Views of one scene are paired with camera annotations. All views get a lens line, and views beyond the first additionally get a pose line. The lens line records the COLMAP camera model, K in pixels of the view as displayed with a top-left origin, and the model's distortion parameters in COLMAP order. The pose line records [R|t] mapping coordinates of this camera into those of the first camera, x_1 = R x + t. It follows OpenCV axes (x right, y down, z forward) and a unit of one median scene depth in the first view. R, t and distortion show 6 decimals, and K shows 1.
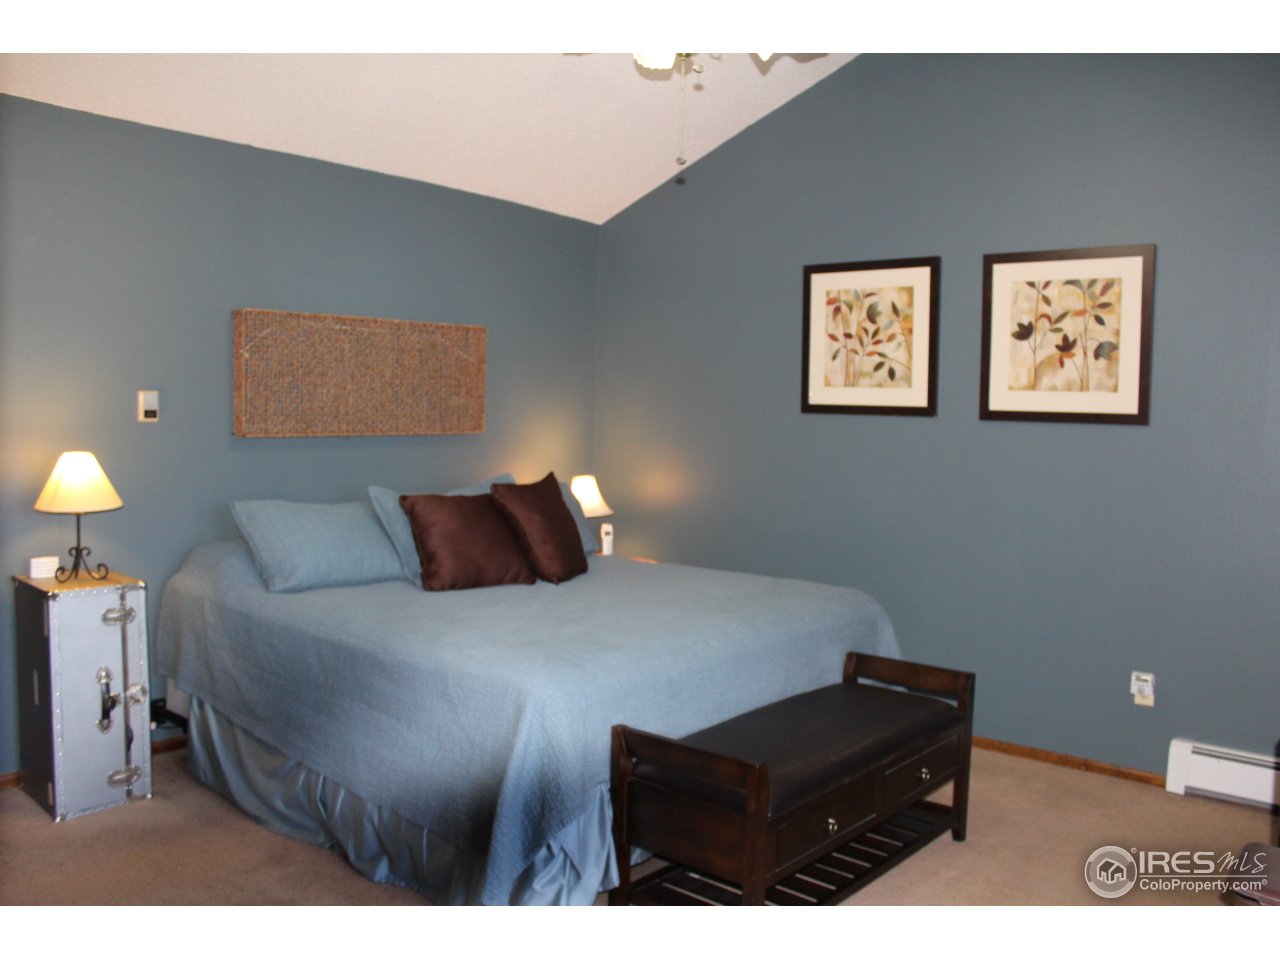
lens RADIAL K [[1097.2, 0, 640.0], [0, 1097.2, 480.0], [0, 0, 1]] dist [-0.155805, 0.149558]
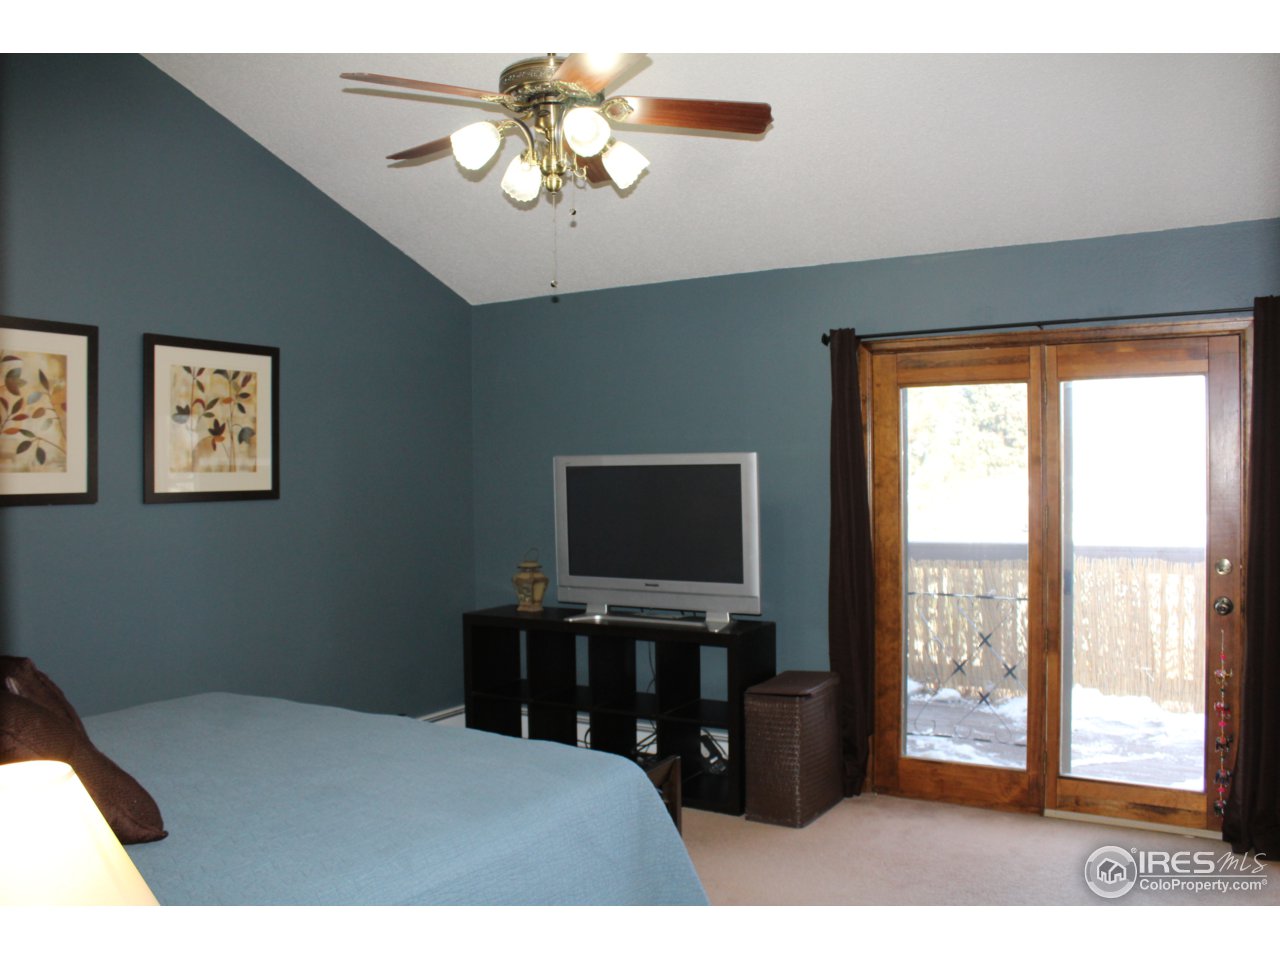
lens RADIAL K [[1097.2, 0, 640.0], [0, 1097.2, 480.0], [0, 0, 1]] dist [-0.155805, 0.149558]
pose [[-0.193805, -0.019534, 0.980846, -0.727300], [0.086096, 0.995605, 0.036840, -0.076423], [-0.977255, 0.091587, -0.191272, 0.777144]]
